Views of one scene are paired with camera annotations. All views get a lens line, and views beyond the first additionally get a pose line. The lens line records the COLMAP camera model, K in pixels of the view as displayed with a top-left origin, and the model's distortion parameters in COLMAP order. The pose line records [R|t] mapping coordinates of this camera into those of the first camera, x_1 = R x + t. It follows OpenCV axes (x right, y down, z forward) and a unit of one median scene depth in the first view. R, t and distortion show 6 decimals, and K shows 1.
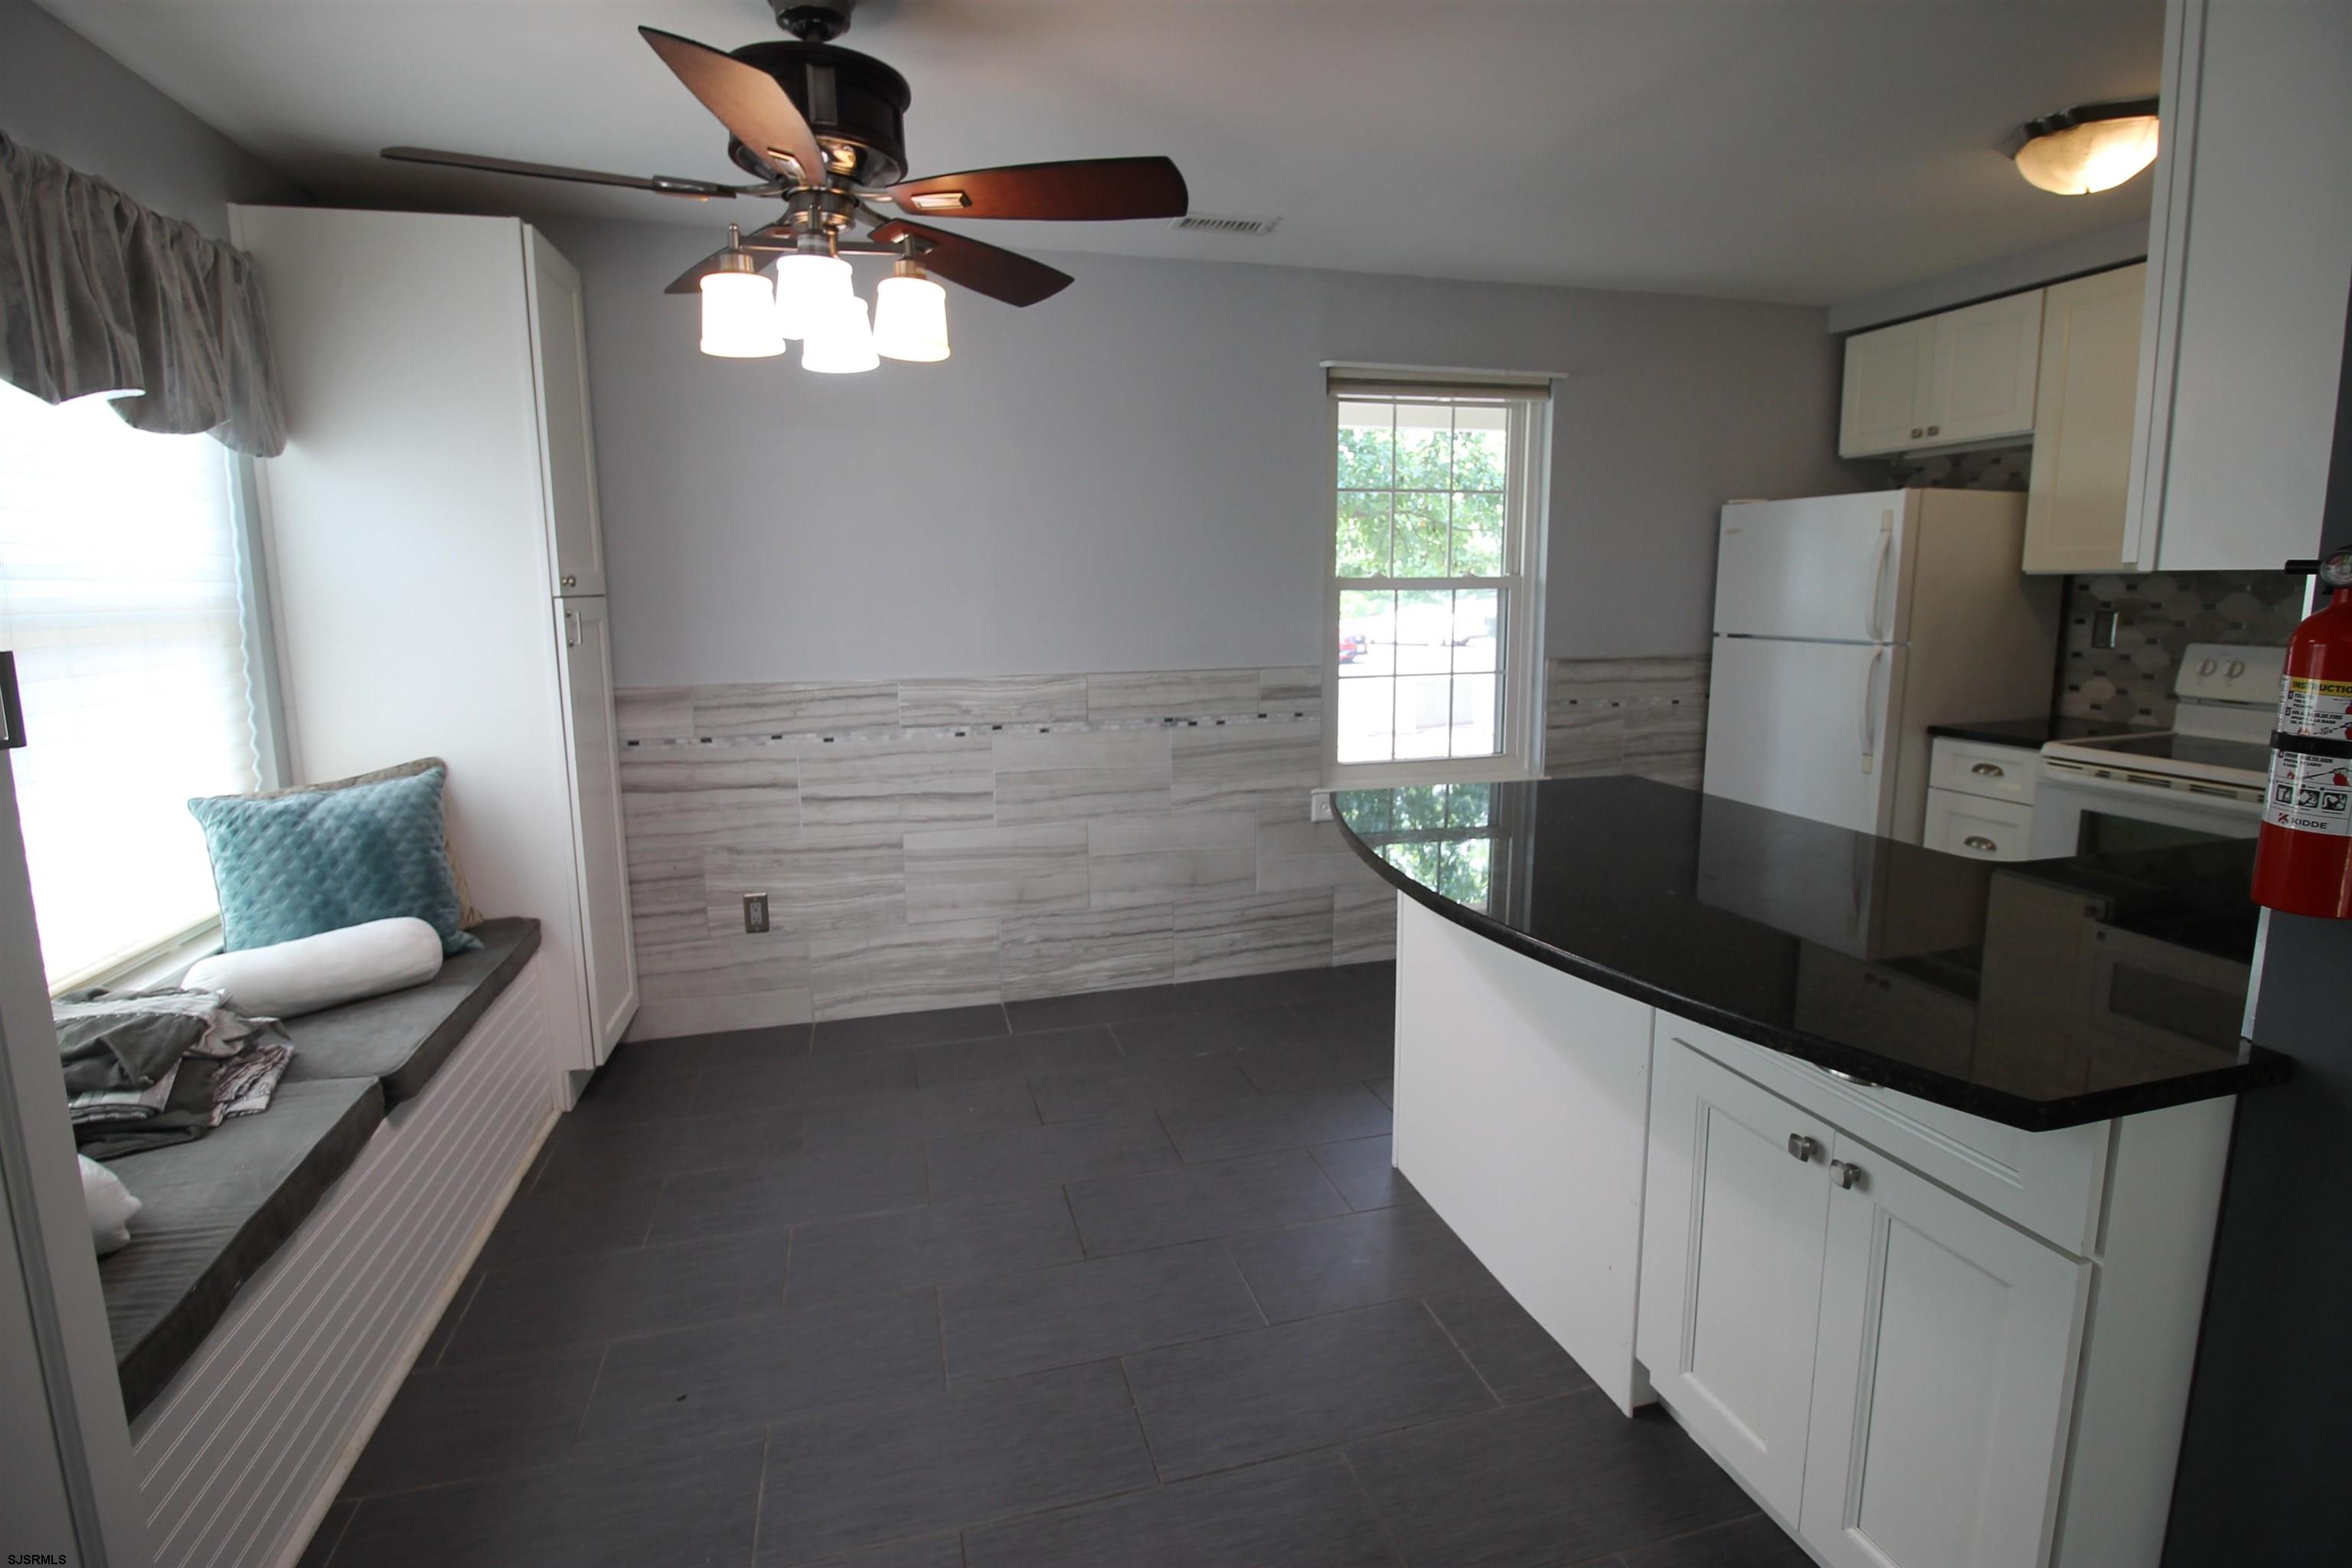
lens RADIAL K [[1099.6, 0, 1172.0], [0, 1099.6, 744.2], [0, 0, 1]] dist [-0.001111, -0.010863]
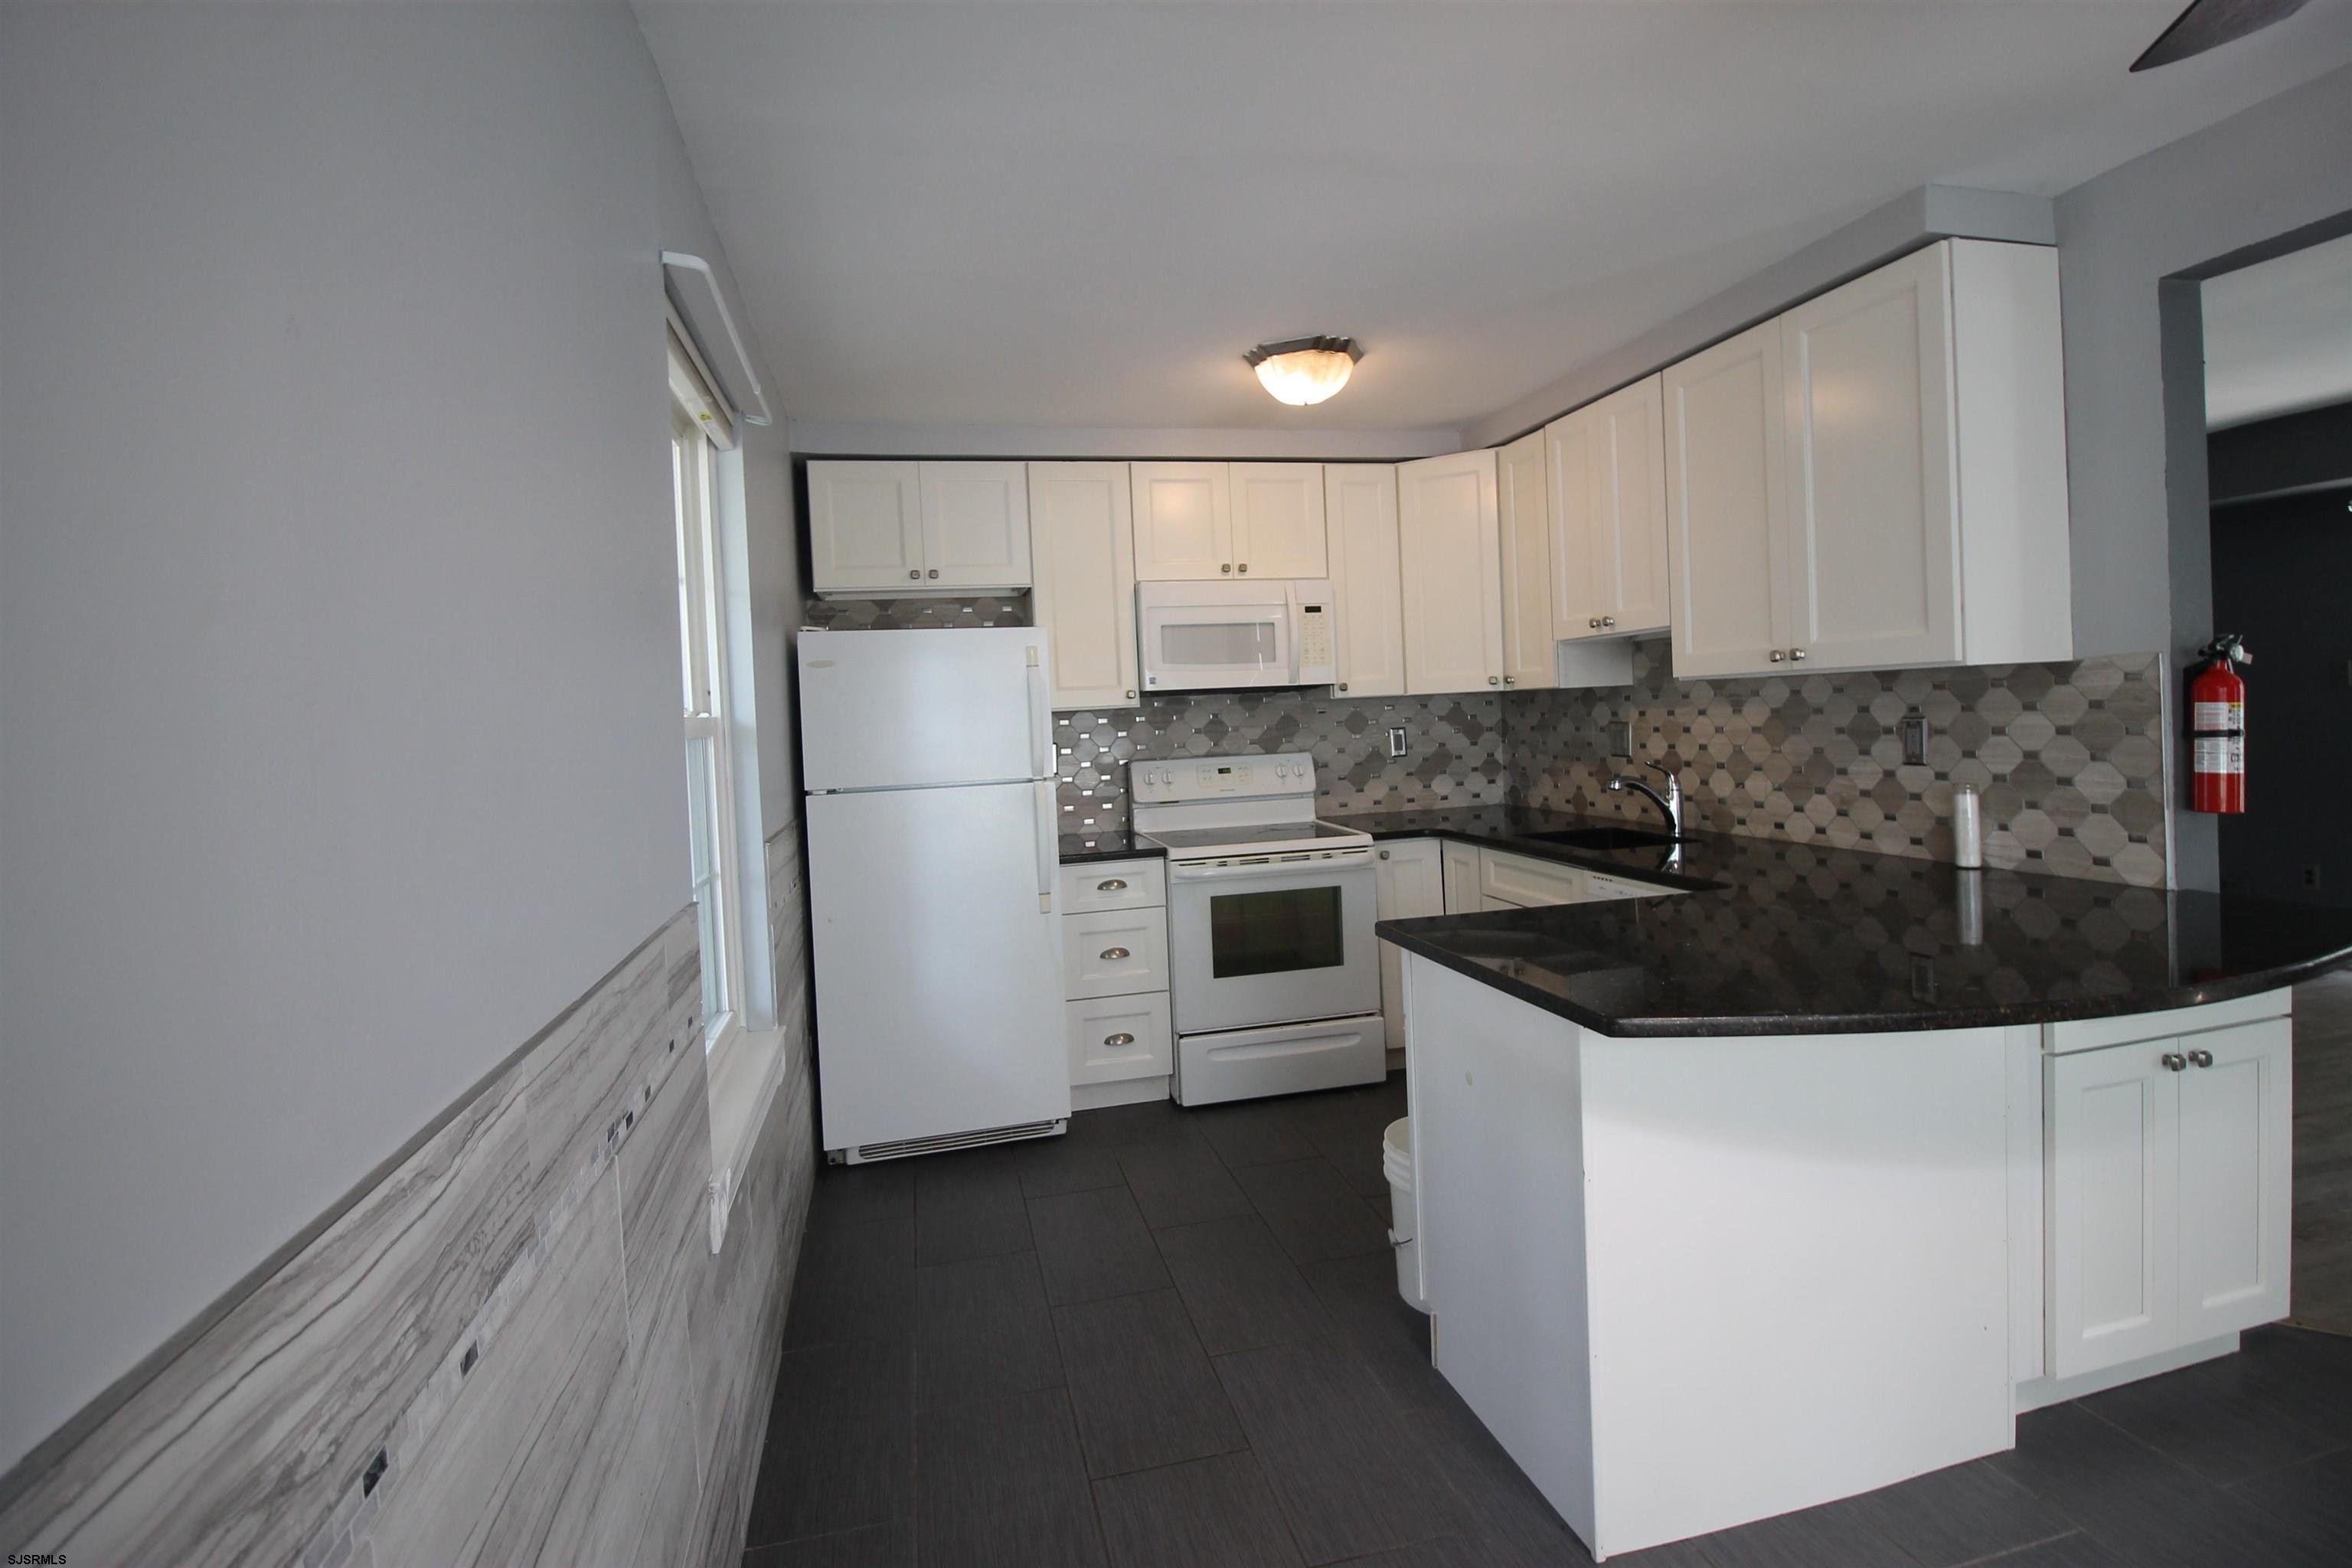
lens RADIAL K [[1099.6, 0, 1172.0], [0, 1099.6, 744.2], [0, 0, 1]] dist [-0.001111, -0.010863]
pose [[0.038579, -0.019941, 0.999057, -0.307464], [0.187985, 0.982094, 0.012343, -0.103843], [-0.981414, 0.187331, 0.041637, 0.772184]]
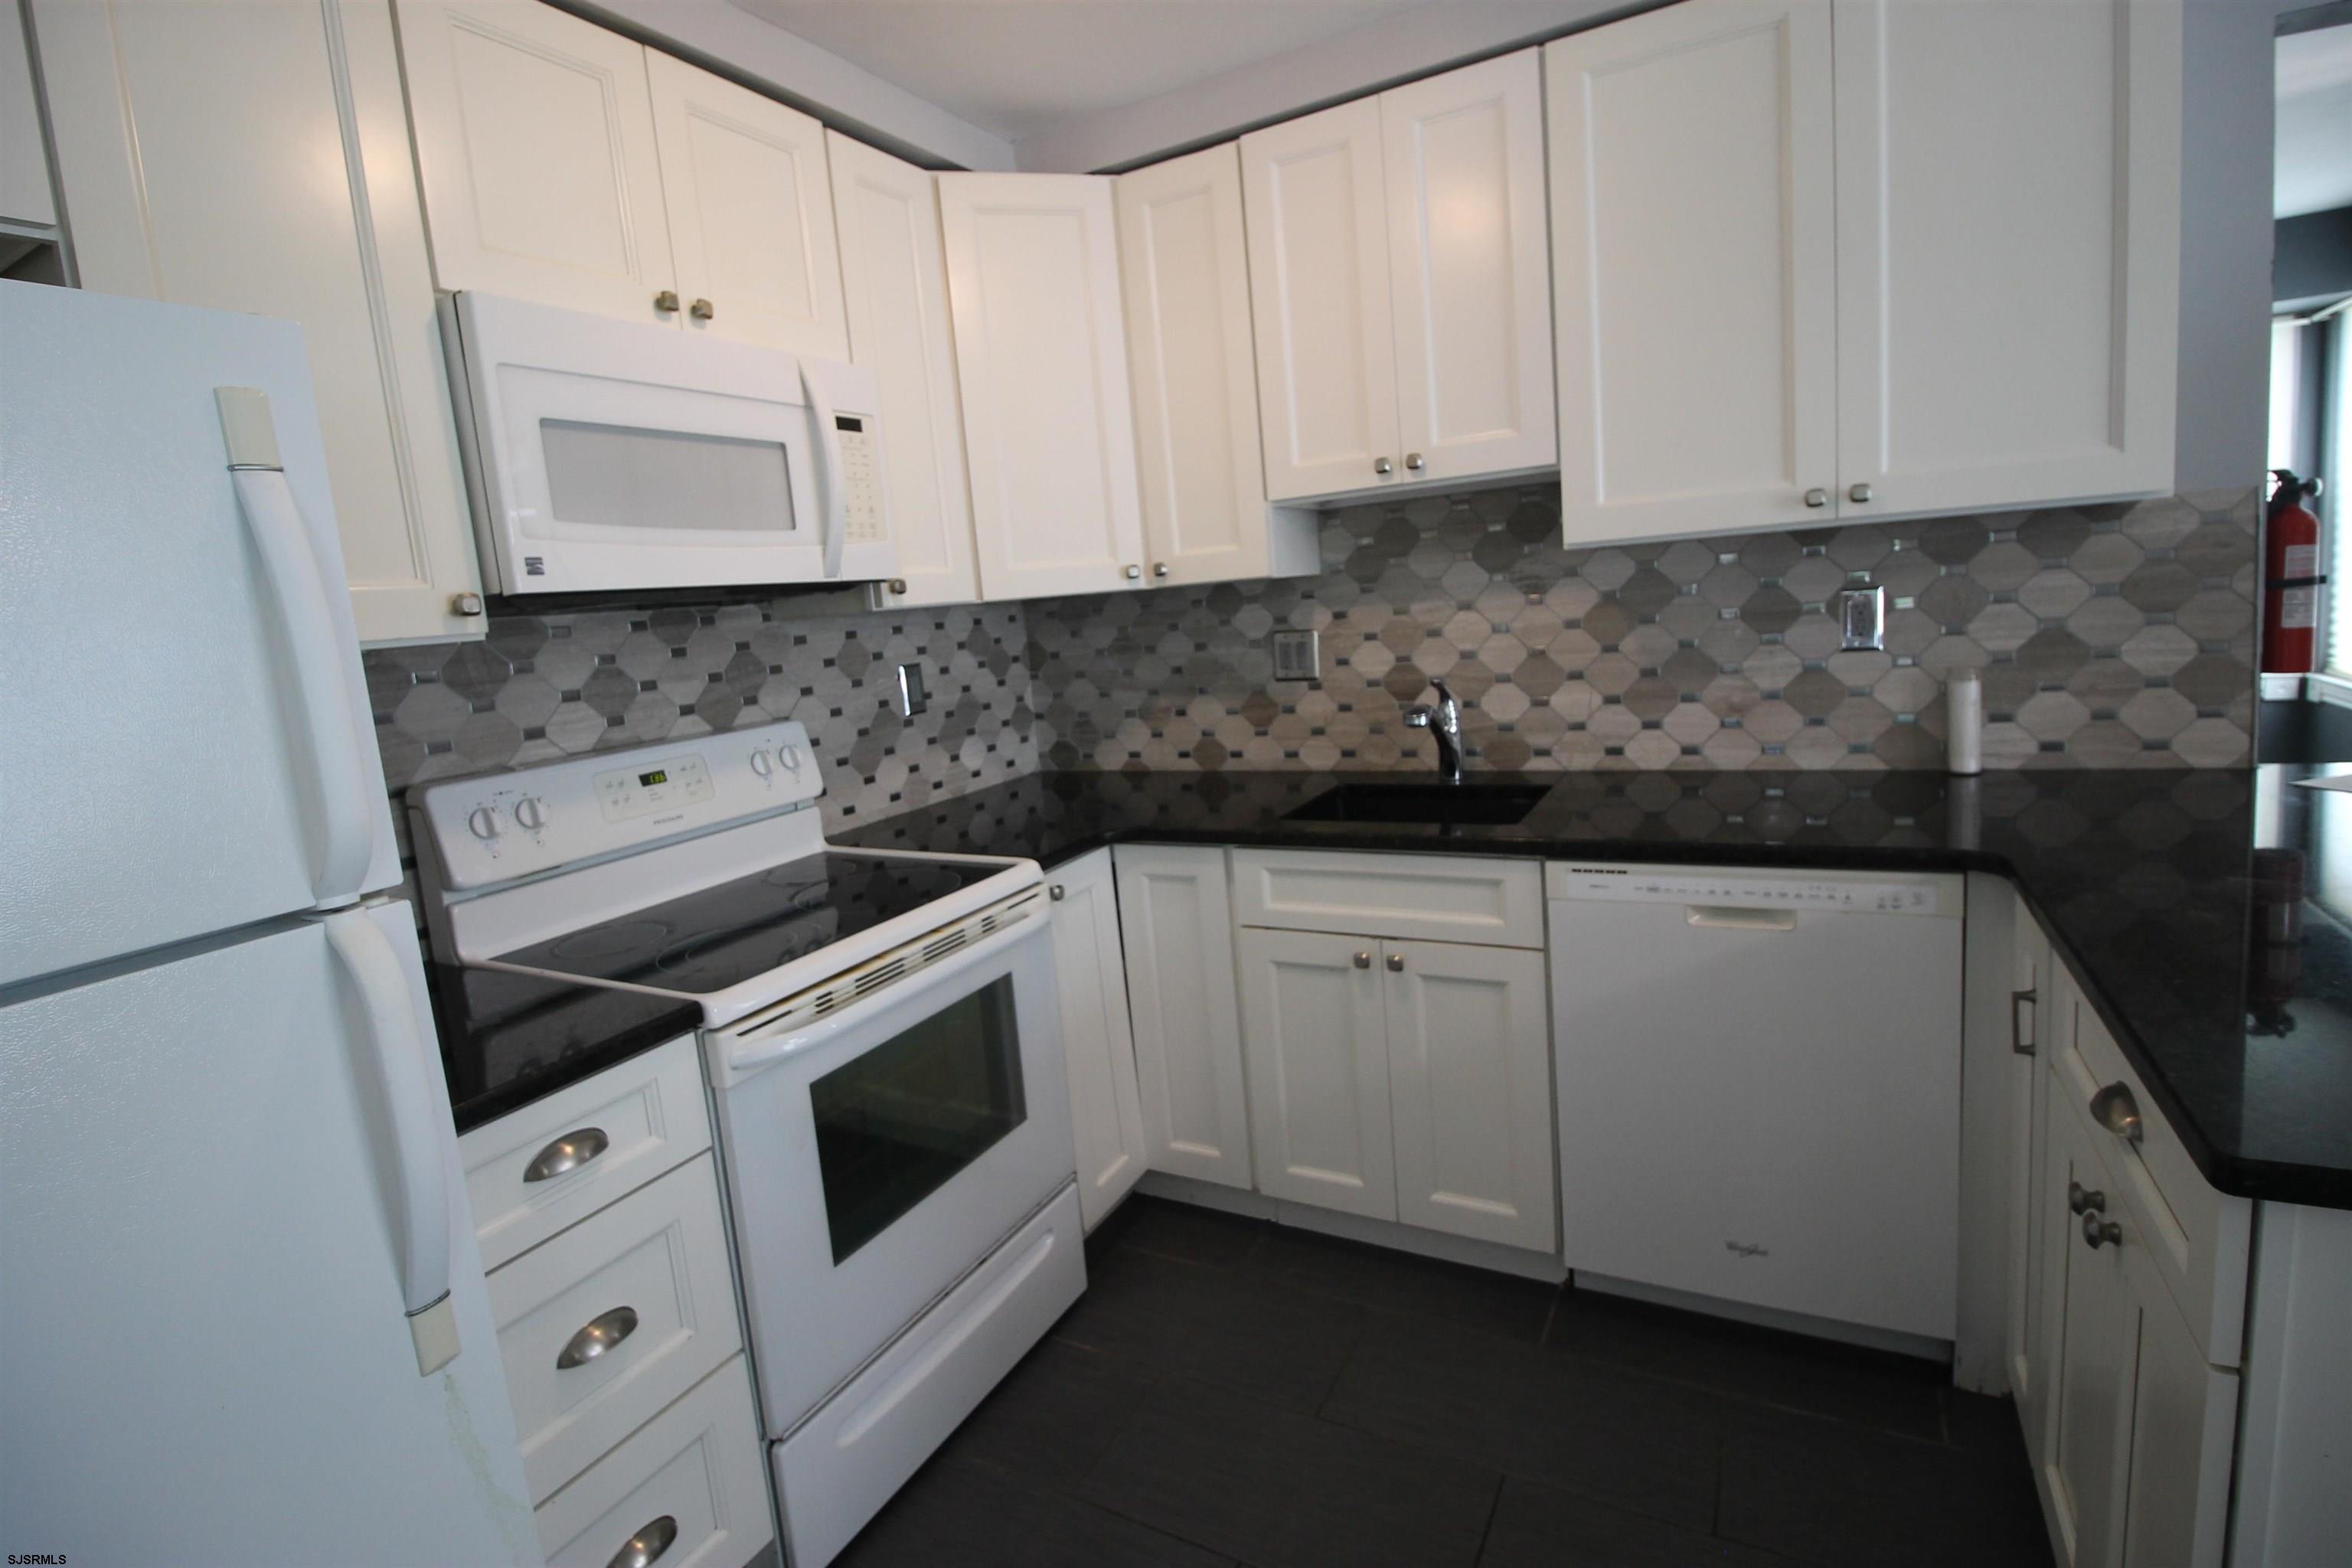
lens RADIAL K [[1097.5, 0, 1179.4], [0, 1097.5, 750.3], [0, 0, 1]] dist [-0.000561, -0.011693]
pose [[-0.715772, -0.025607, 0.697864, 0.298268], [0.192093, 0.953557, 0.232011, -0.137483], [-0.671395, 0.300122, -0.677611, 0.951885]]
